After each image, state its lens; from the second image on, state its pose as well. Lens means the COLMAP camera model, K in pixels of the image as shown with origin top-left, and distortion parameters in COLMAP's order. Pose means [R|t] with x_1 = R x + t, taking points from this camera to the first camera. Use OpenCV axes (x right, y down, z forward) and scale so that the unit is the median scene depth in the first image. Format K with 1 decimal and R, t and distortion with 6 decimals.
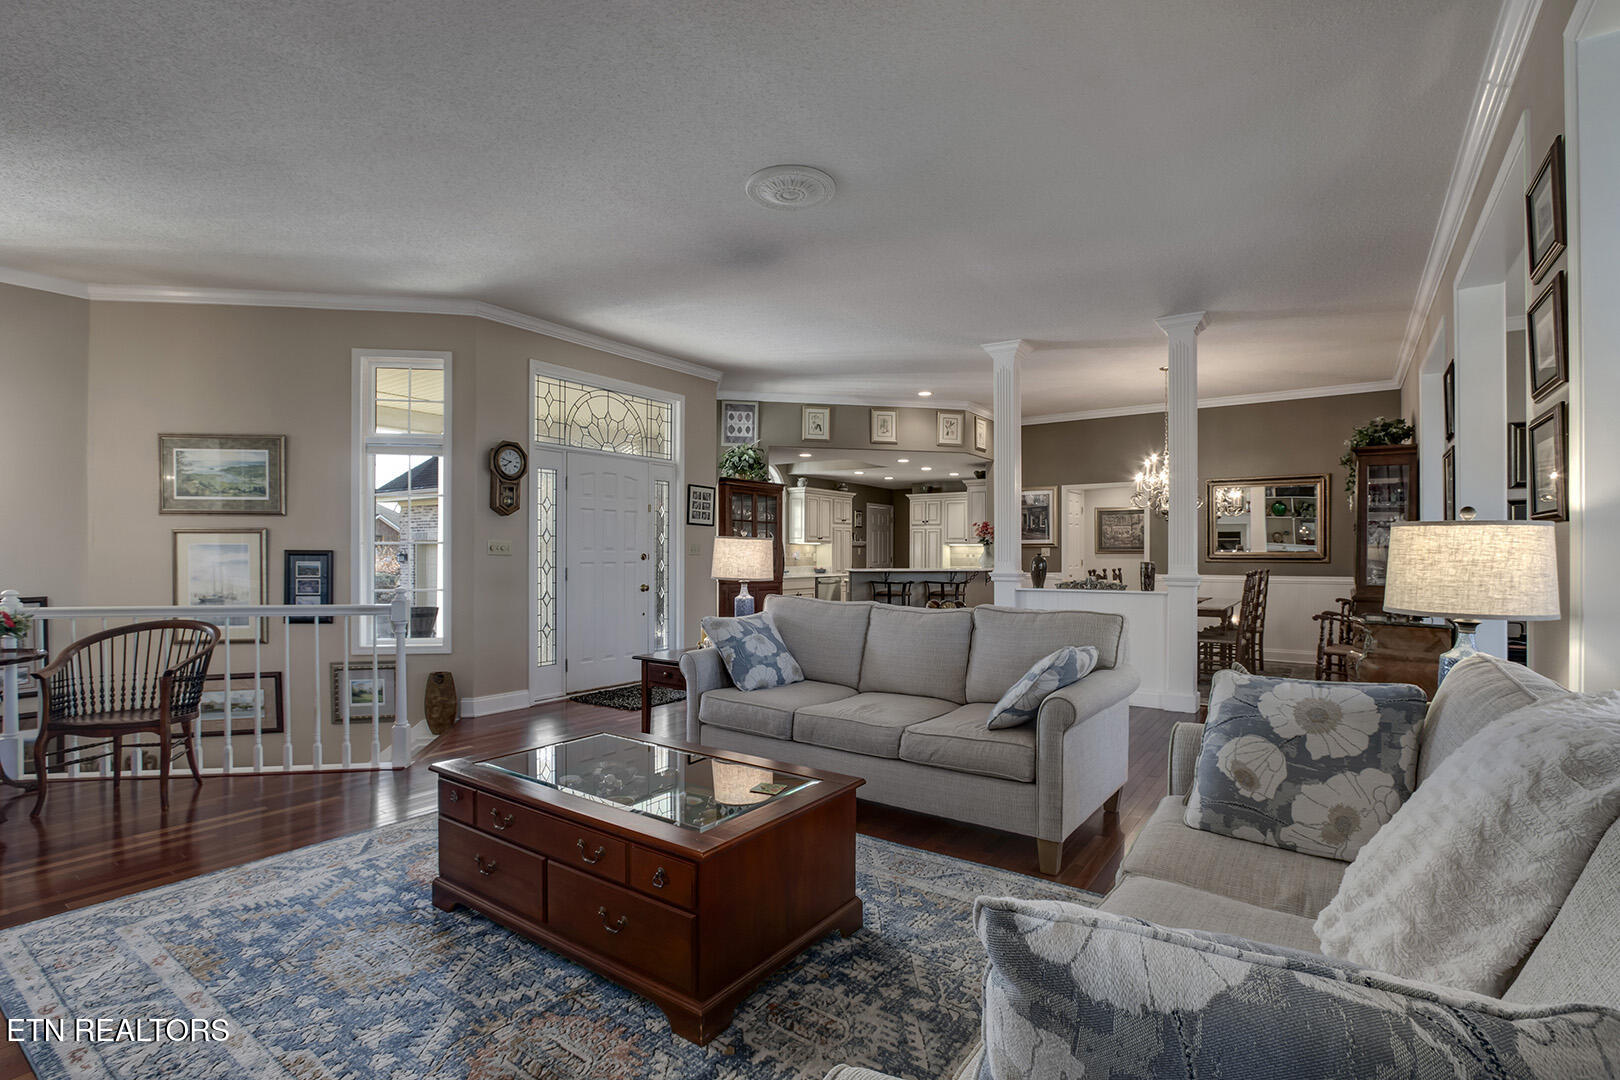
lens RADIAL K [[763.2, 0, 818.6], [0, 763.2, 552.4], [0, 0, 1]] dist [-0.028232, 0.005709]
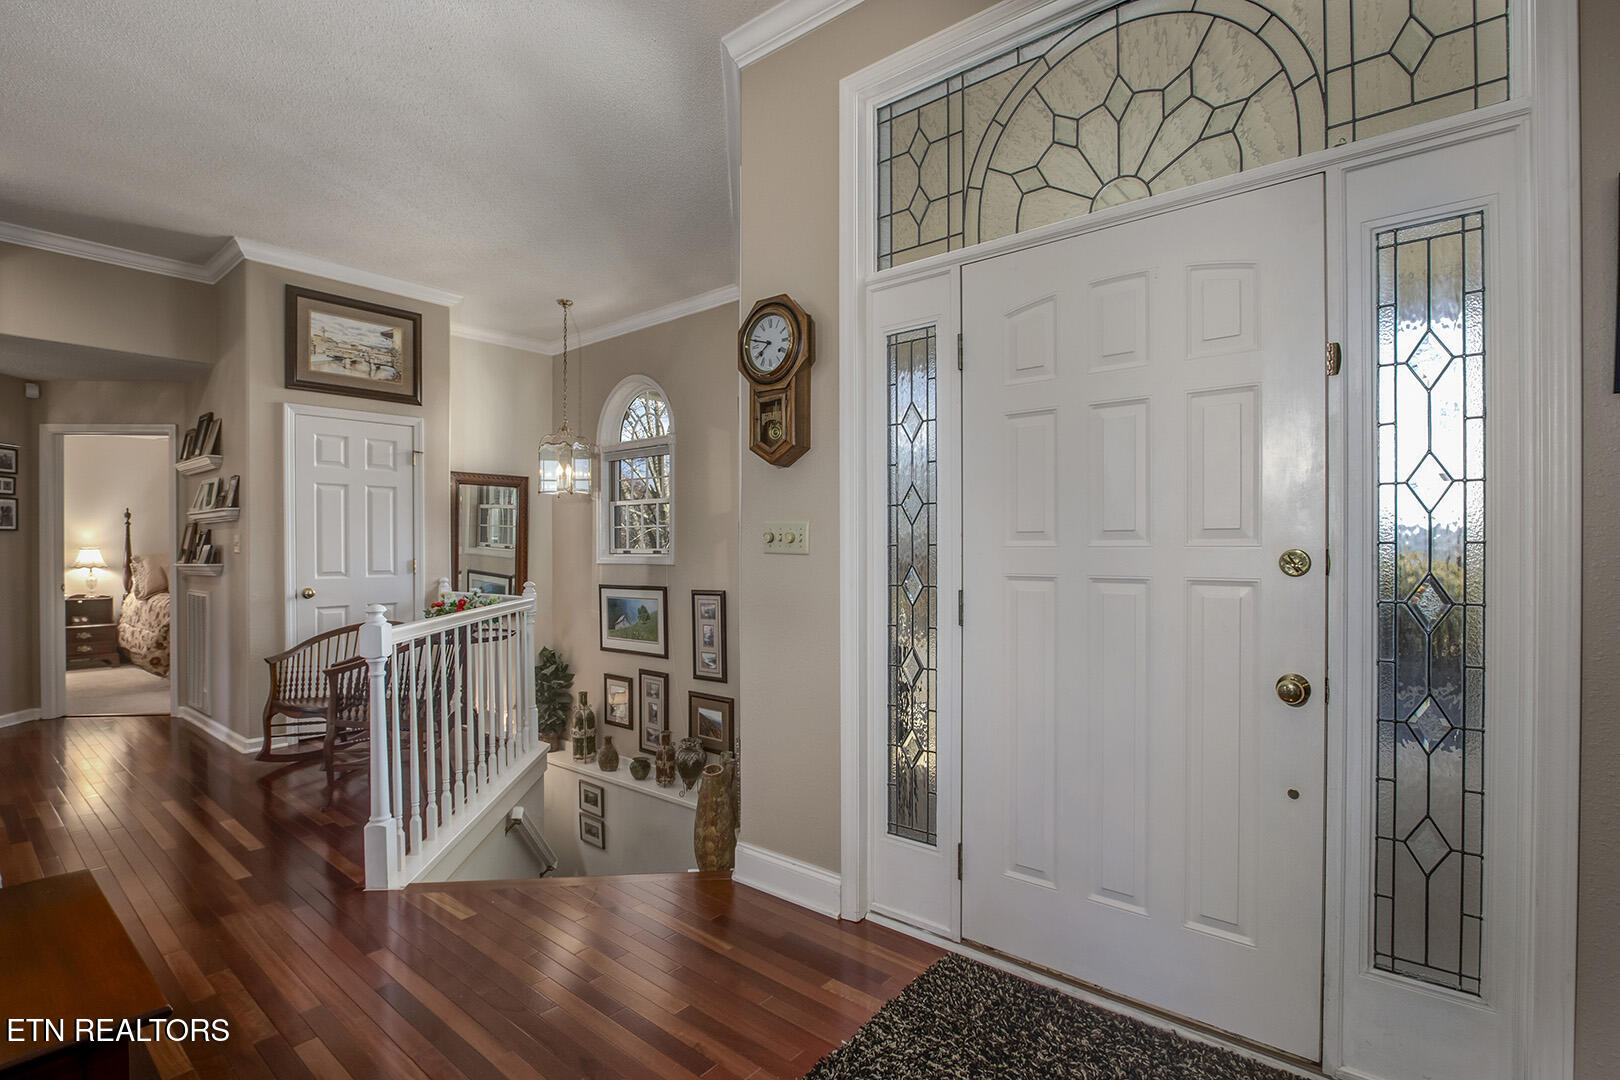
lens RADIAL K [[763.2, 0, 815.2], [0, 763.2, 557.7], [0, 0, 1]] dist [-0.028232, 0.005709]
pose [[-0.086565, 0.007056, -0.996221, 0.021658], [0.001923, 0.999974, 0.006916, 0.002067], [0.996244, -0.001317, -0.086576, 0.626787]]
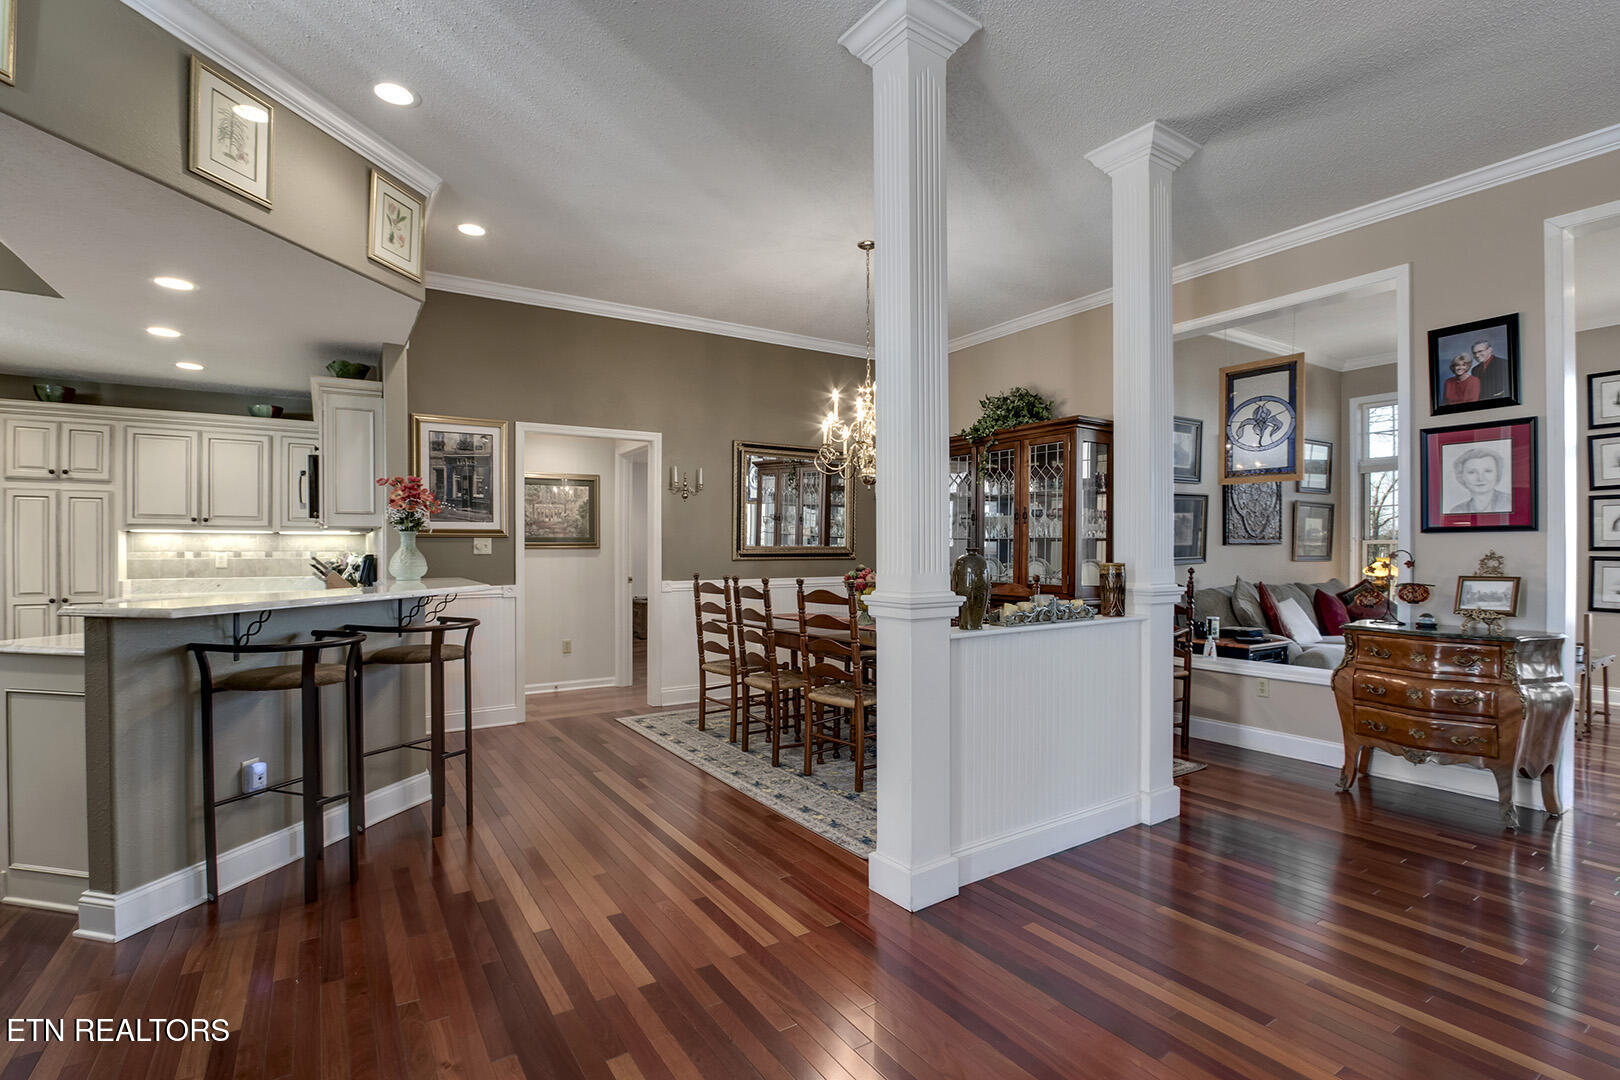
lens RADIAL K [[763.2, 0, 811.8], [0, 763.2, 552.6], [0, 0, 1]] dist [-0.028232, 0.005709]
pose [[0.382447, -0.007605, 0.923946, -0.096810], [0.001791, 0.999970, 0.007489, 0.000448], [-0.923976, -0.001209, 0.382449, 0.620752]]
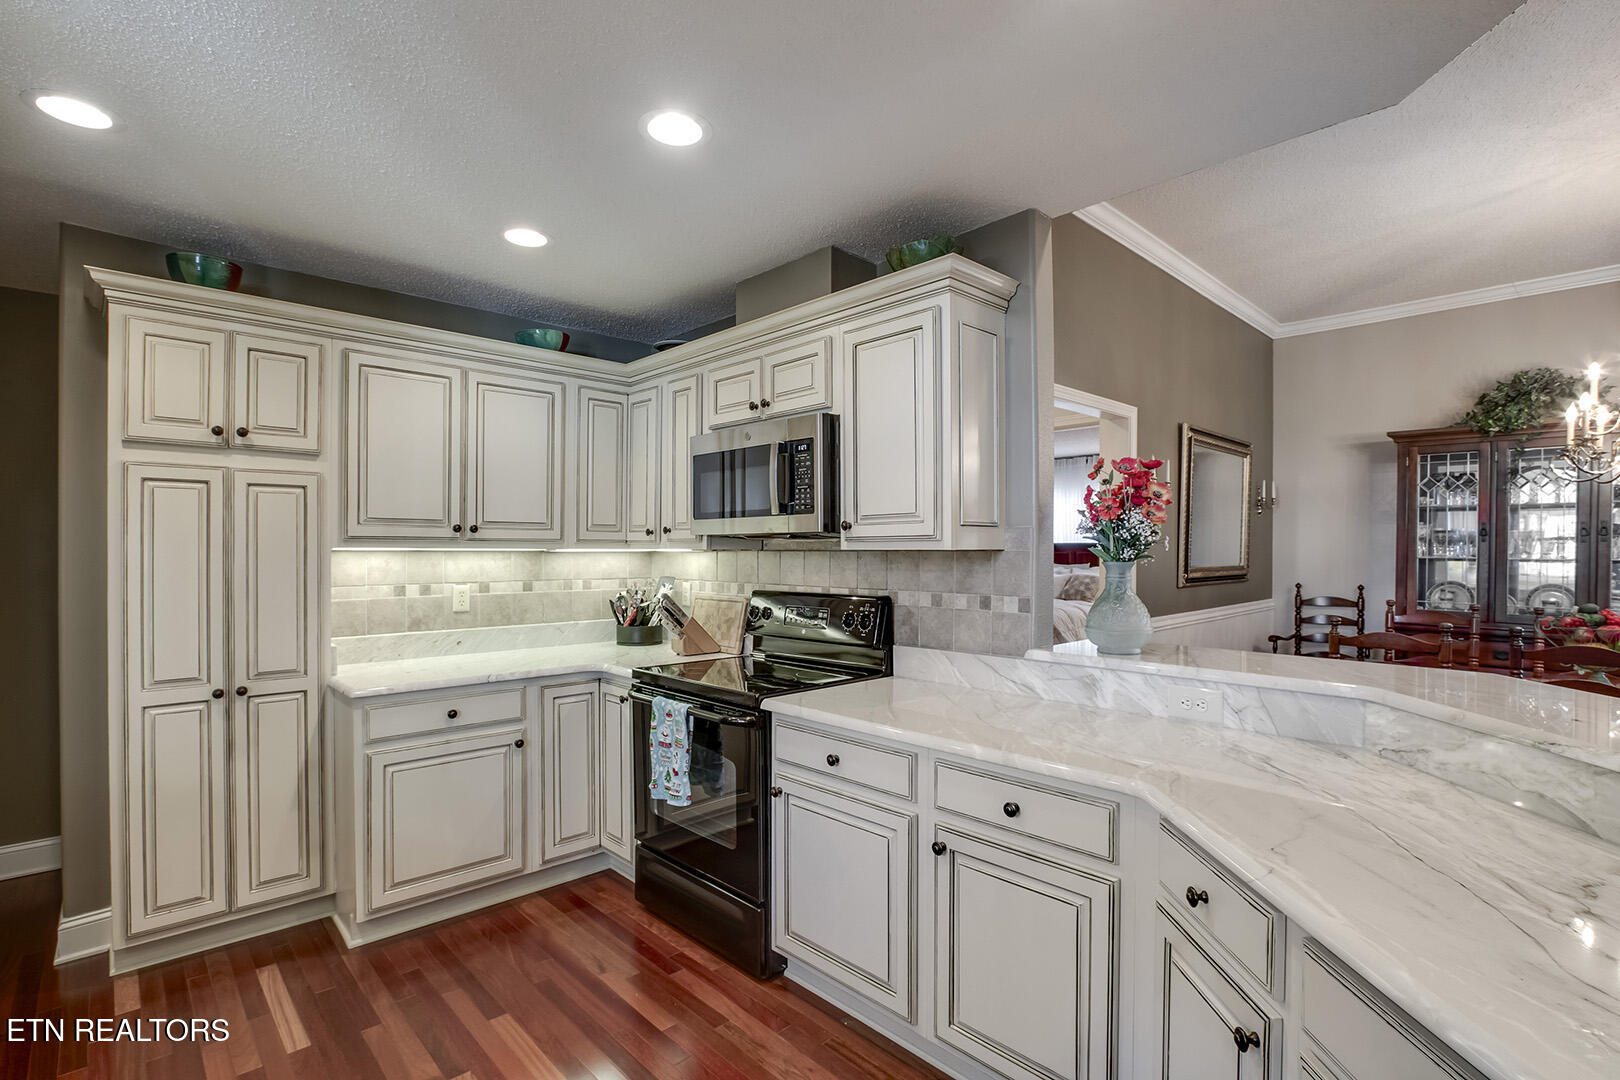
lens RADIAL K [[763.2, 0, 811.6], [0, 763.2, 553.1], [0, 0, 1]] dist [-0.028232, 0.005709]
pose [[0.208331, -0.007667, 0.978028, -0.029288], [0.000065, 0.999969, 0.007825, -0.013043], [-0.978058, -0.001567, 0.208325, 1.052983]]
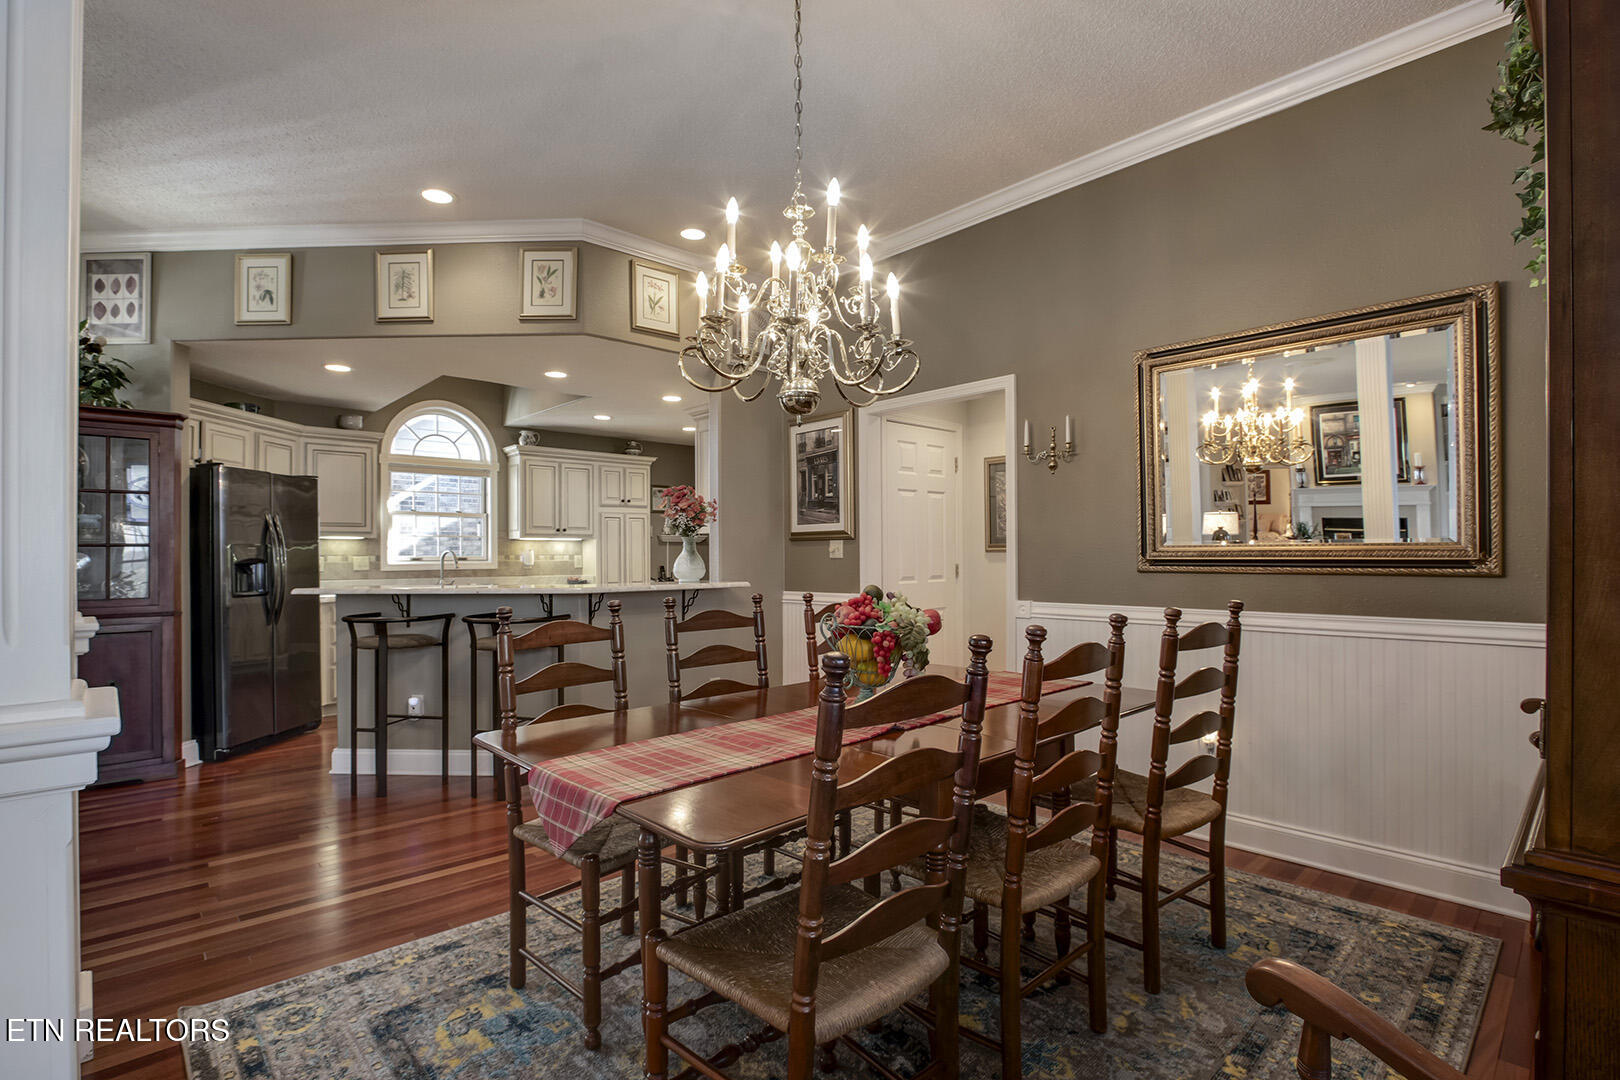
lens RADIAL K [[763.2, 0, 816.3], [0, 763.2, 550.9], [0, 0, 1]] dist [-0.028232, 0.005709]
pose [[0.976905, -0.008364, -0.213509, 0.403906], [0.007638, 0.999962, -0.004226, 0.002739], [0.213537, 0.002498, 0.976932, 0.554340]]
